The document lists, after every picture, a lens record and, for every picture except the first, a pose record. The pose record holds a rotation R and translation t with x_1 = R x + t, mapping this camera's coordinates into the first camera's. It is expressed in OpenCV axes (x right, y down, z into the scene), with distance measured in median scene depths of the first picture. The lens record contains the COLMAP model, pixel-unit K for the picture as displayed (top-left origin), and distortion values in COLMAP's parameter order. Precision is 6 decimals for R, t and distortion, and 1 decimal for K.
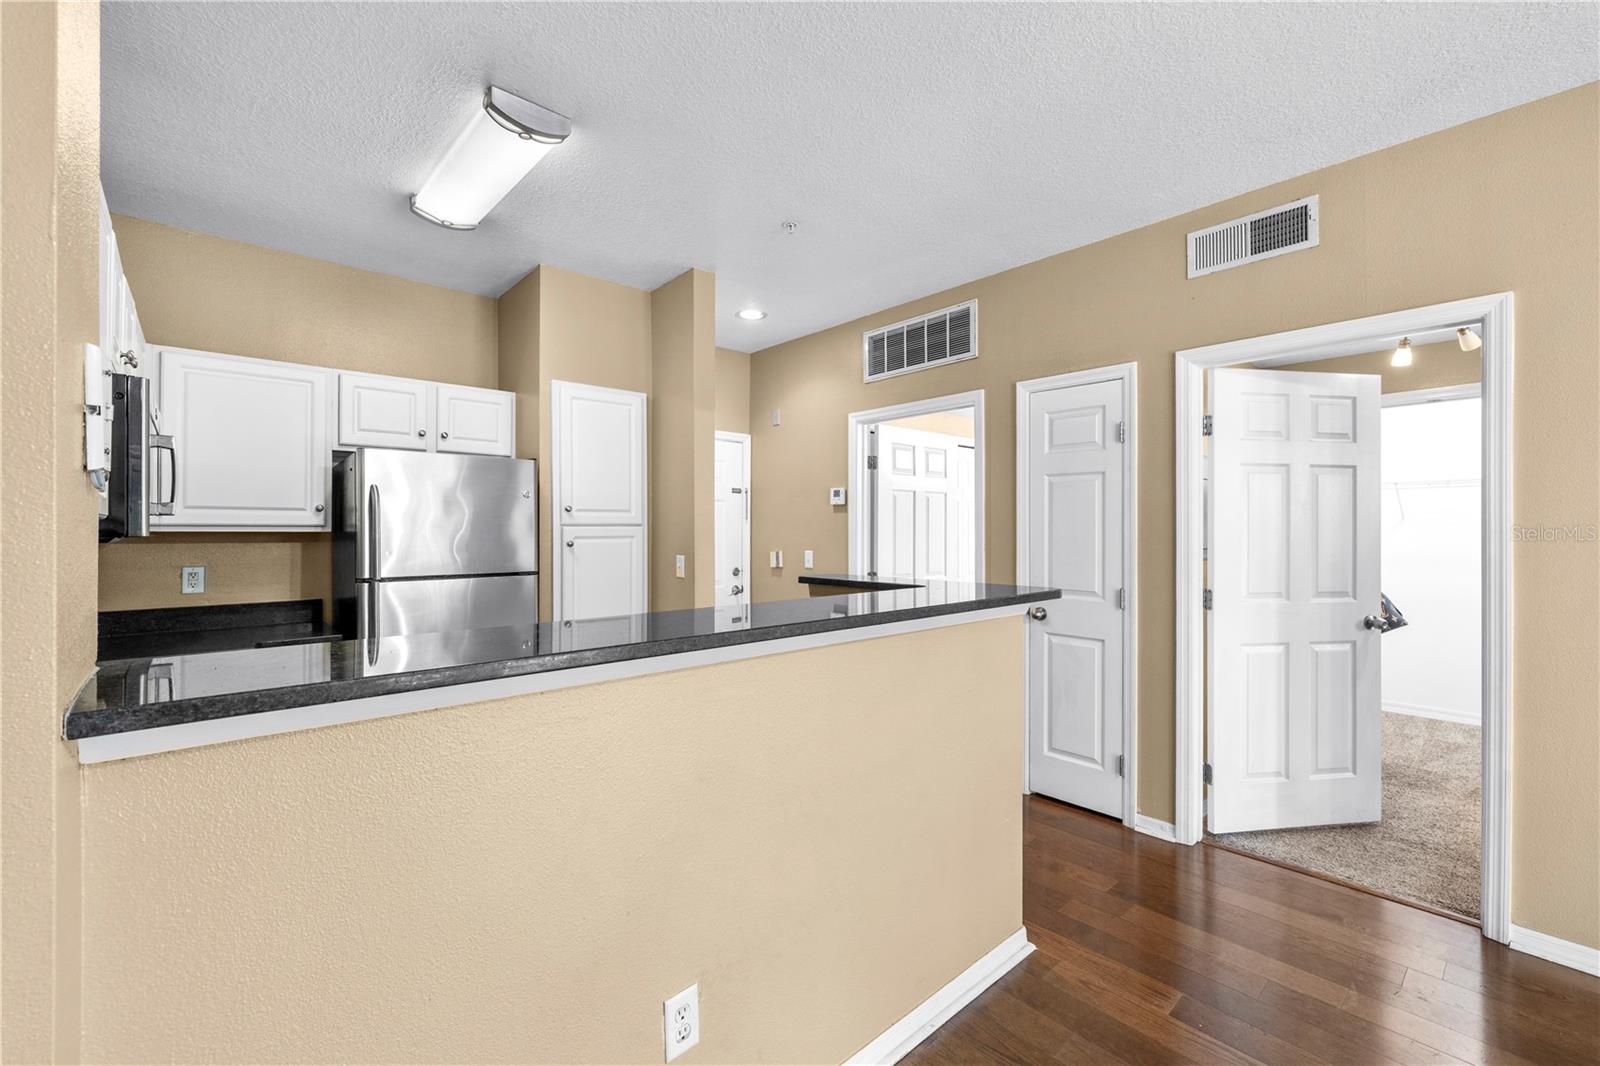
lens RADIAL K [[672.9, 0, 782.2], [0, 672.9, 529.2], [0, 0, 1]] dist [0.001751, 0.000891]
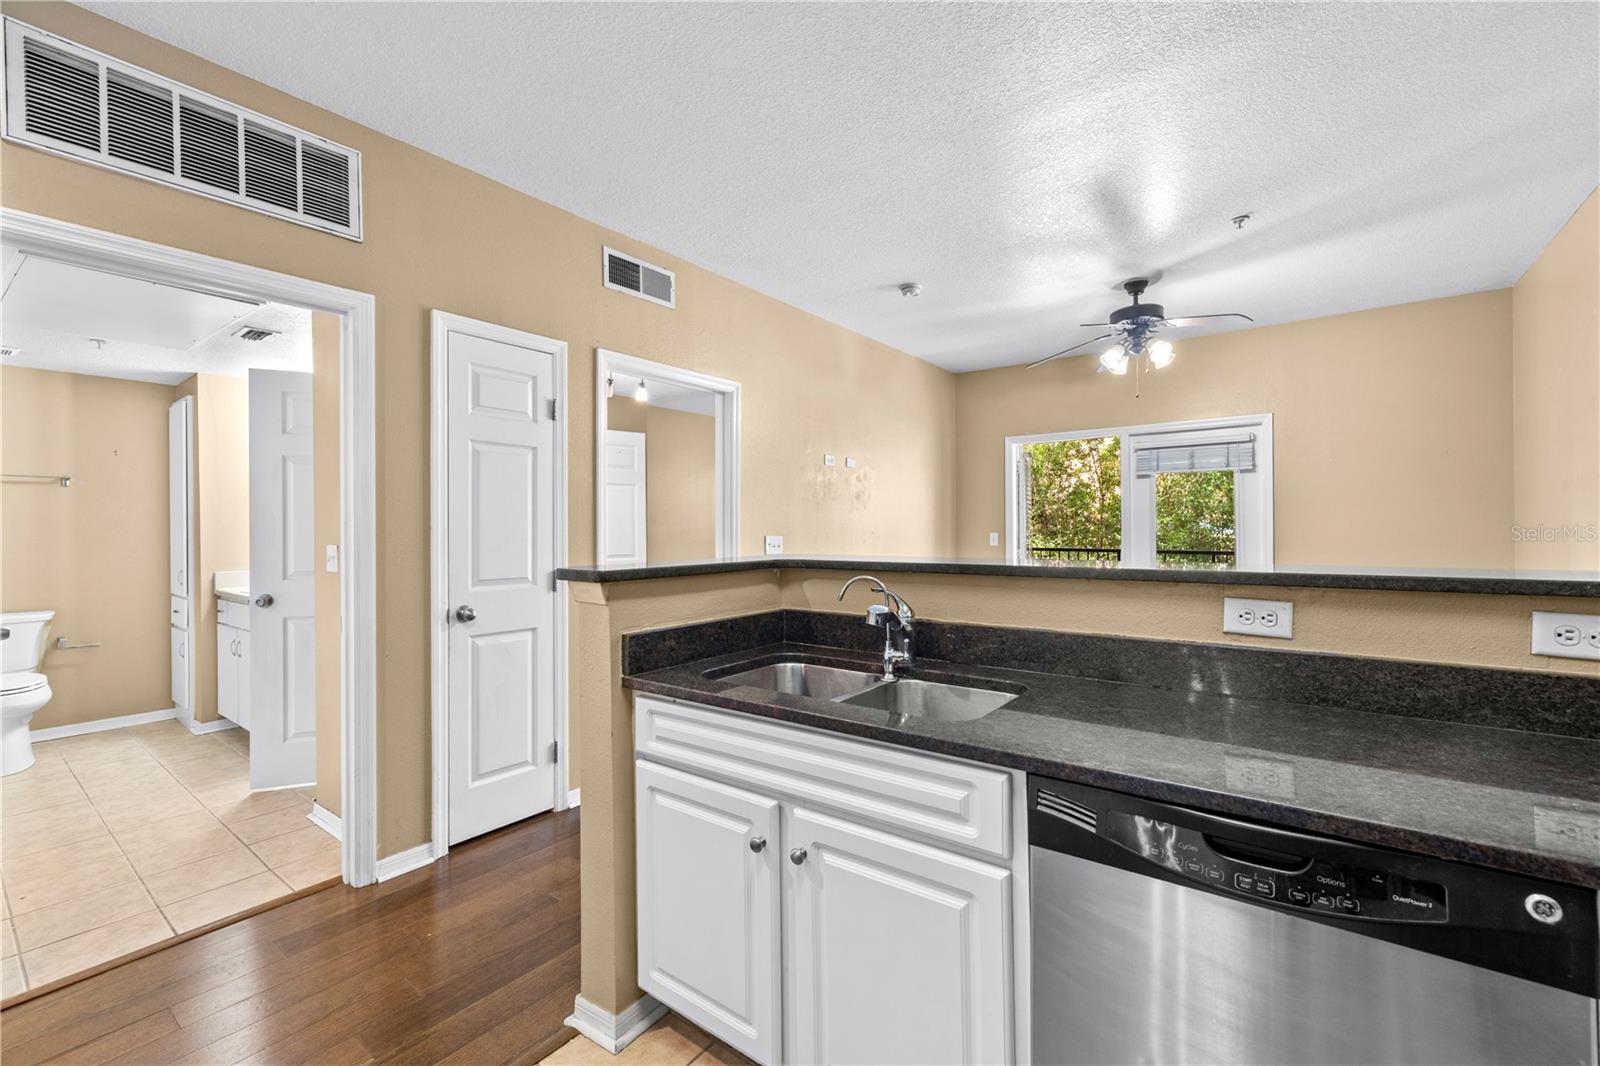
lens RADIAL K [[672.9, 0, 793.7], [0, 672.9, 530.7], [0, 0, 1]] dist [0.001751, 0.000891]
pose [[-0.199500, -0.001676, 0.979896, -0.492170], [0.004552, 0.999986, 0.002637, 0.028424], [-0.979887, 0.004986, -0.199490, 0.811550]]
